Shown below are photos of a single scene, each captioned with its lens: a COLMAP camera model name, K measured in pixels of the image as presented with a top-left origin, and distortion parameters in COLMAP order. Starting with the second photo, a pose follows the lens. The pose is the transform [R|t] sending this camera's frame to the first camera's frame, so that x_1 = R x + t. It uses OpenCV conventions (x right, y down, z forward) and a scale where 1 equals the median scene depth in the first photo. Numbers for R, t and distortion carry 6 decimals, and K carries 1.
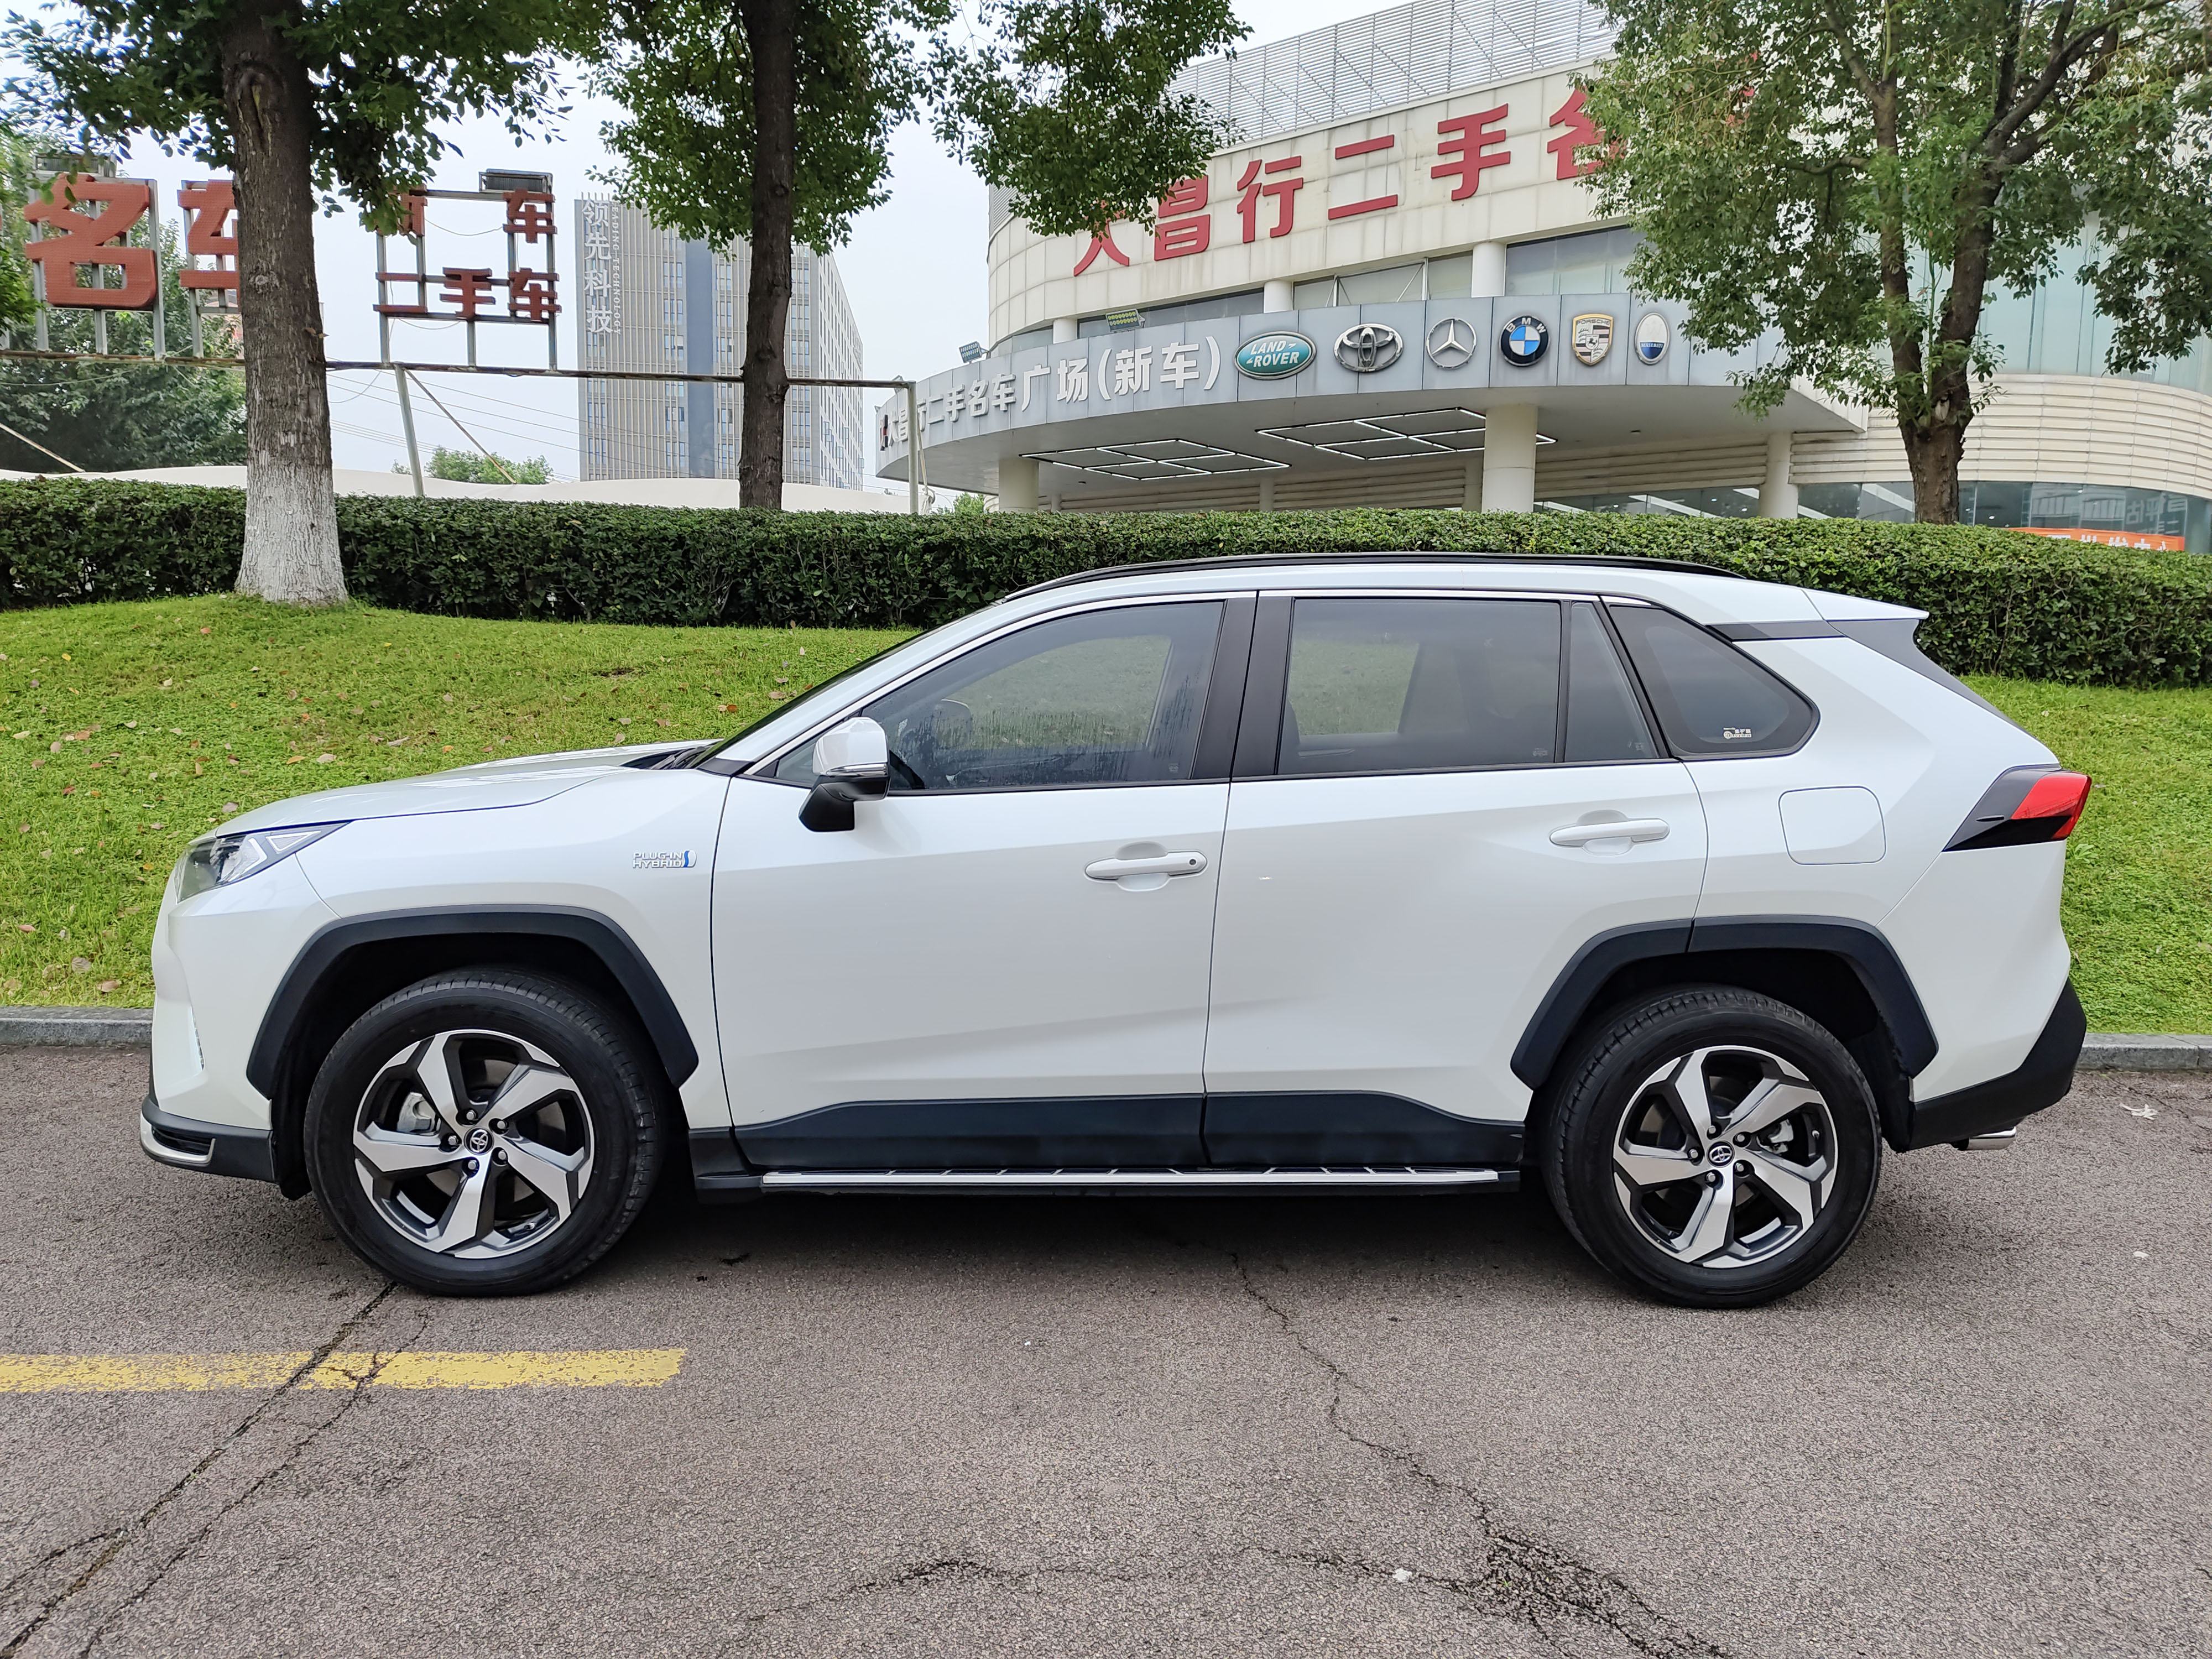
lens RADIAL K [[1533.8, 0, 1104.5], [0, 1533.8, 855.7], [0, 0, 1]] dist [0.040972, -0.046180]
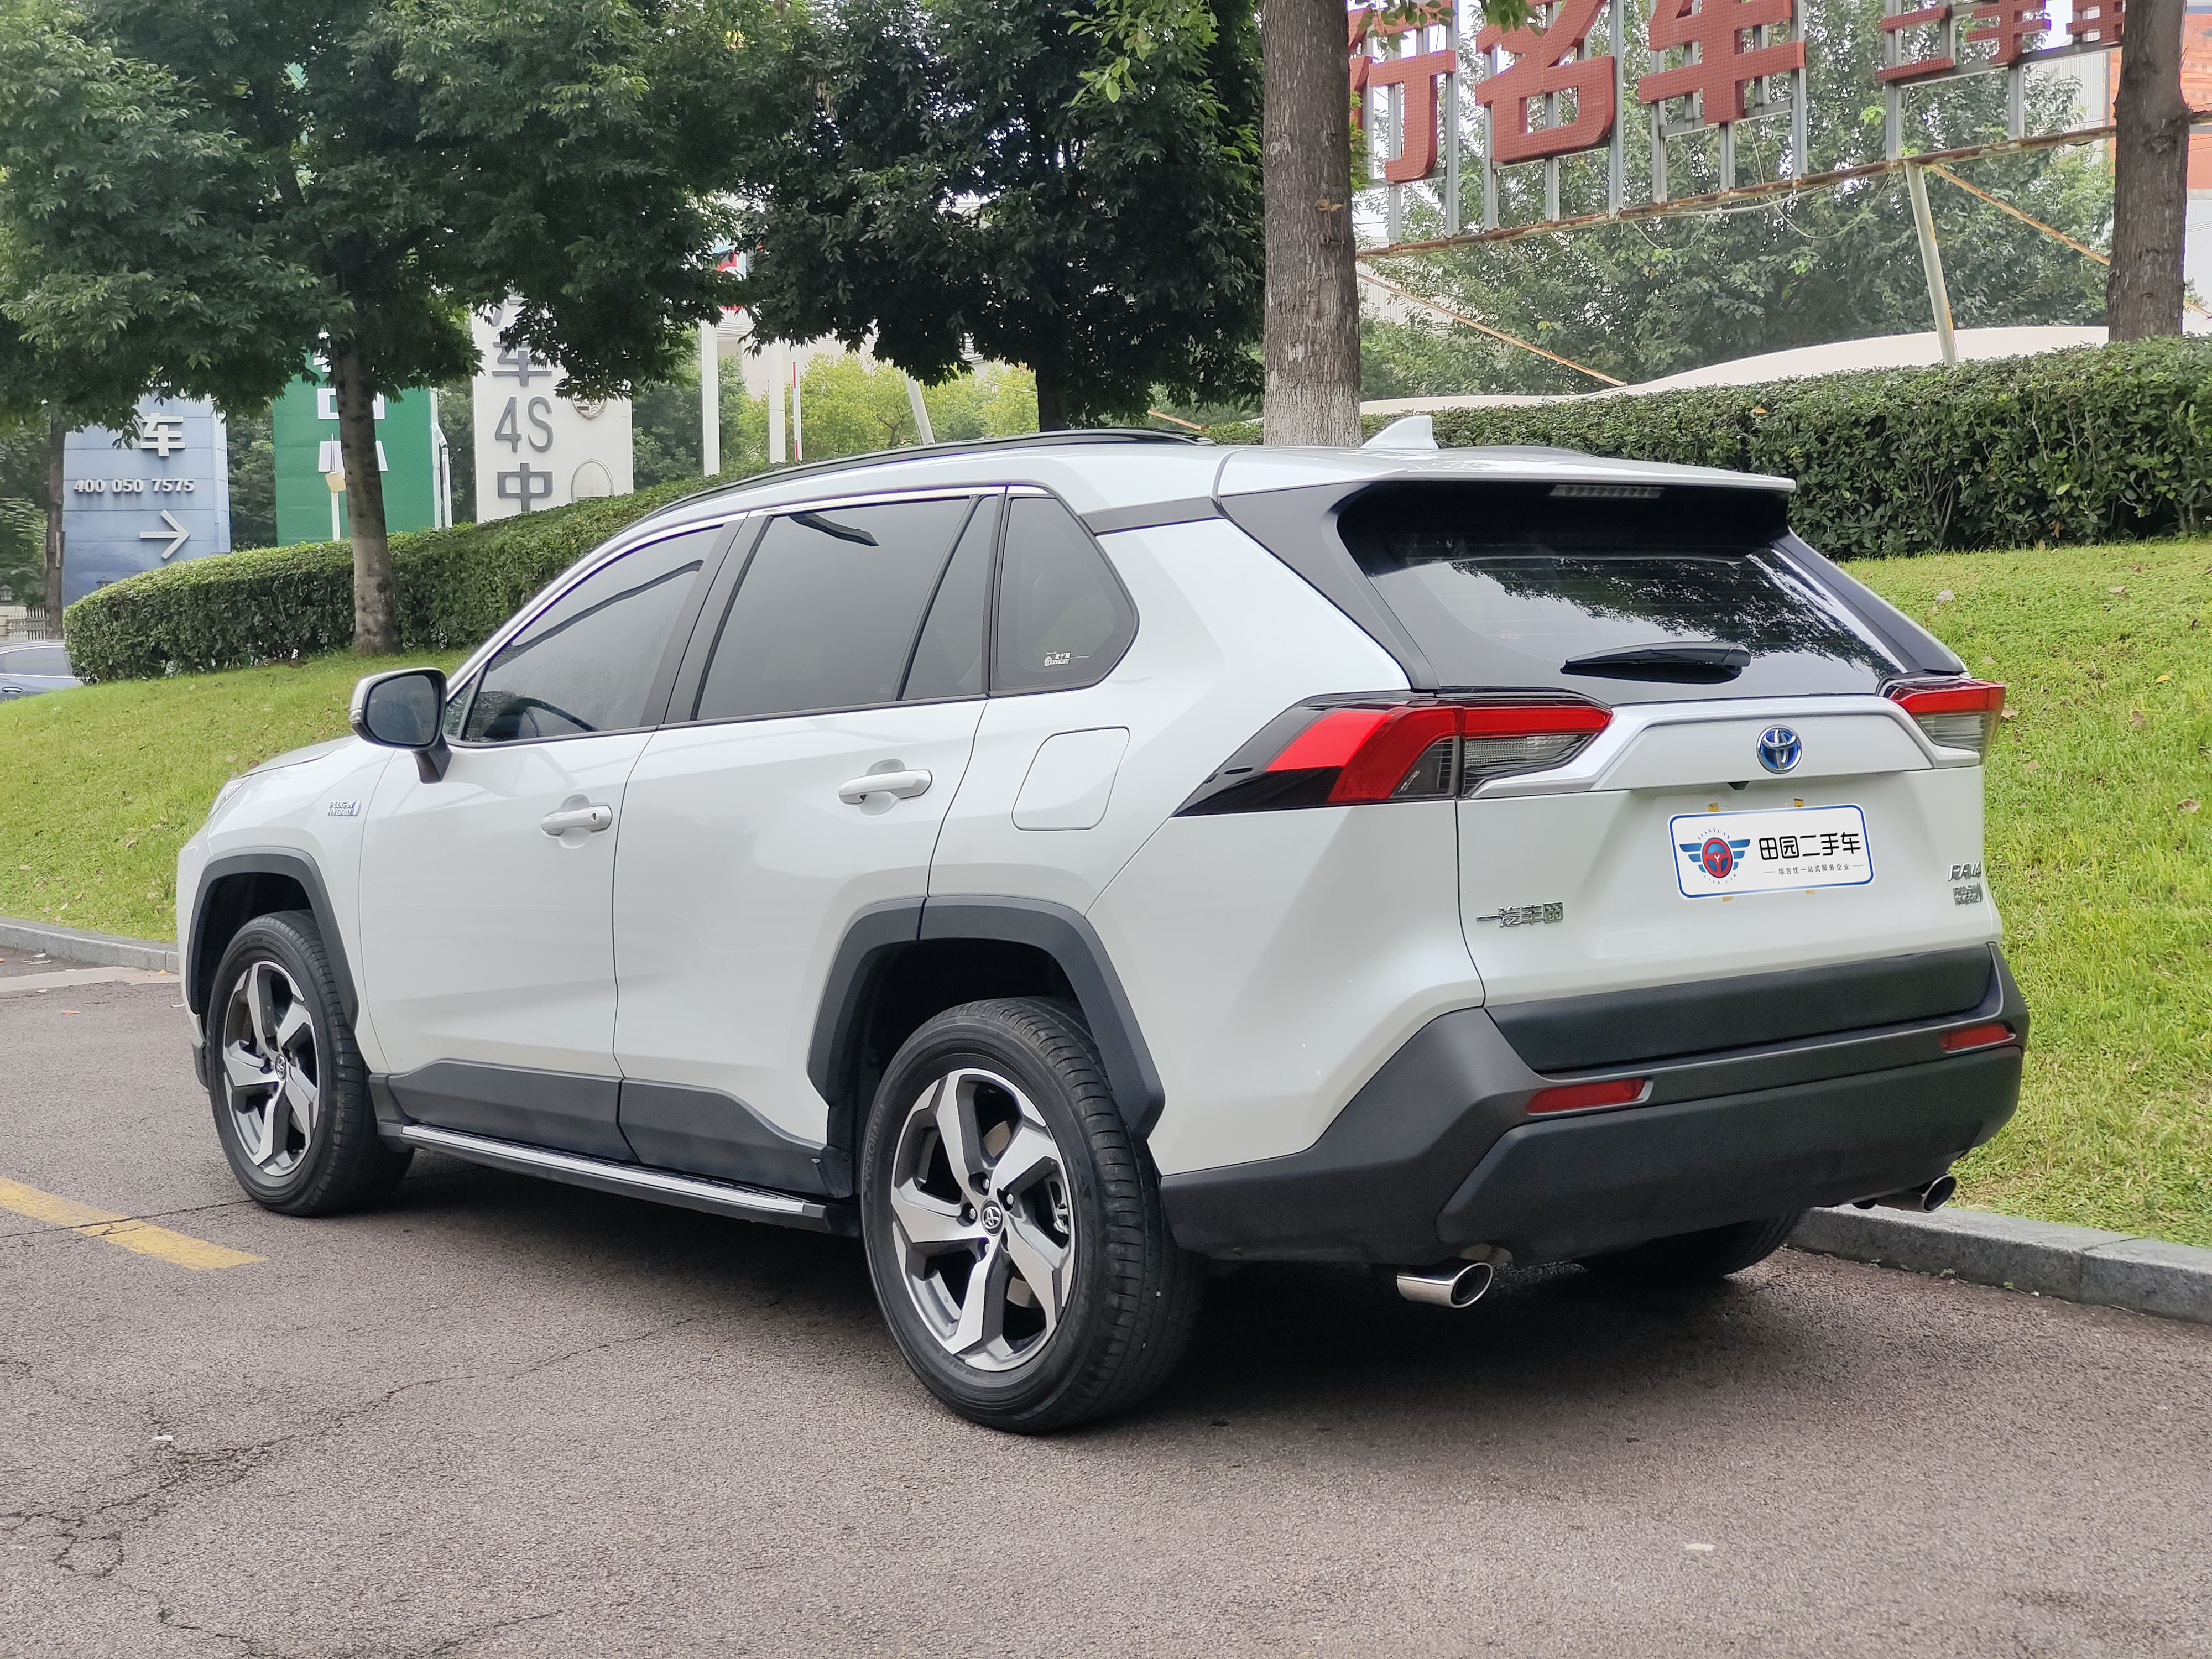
lens RADIAL K [[3060.3, 0, 1191.3], [0, 3060.3, 922.6], [0, 0, 1]] dist [0.255752, -0.770095]
pose [[0.605425, 0.033429, -0.795200, 1.453847], [-0.063971, 0.997929, -0.006752, 0.047559], [0.793328, 0.054958, 0.606309, 0.142967]]
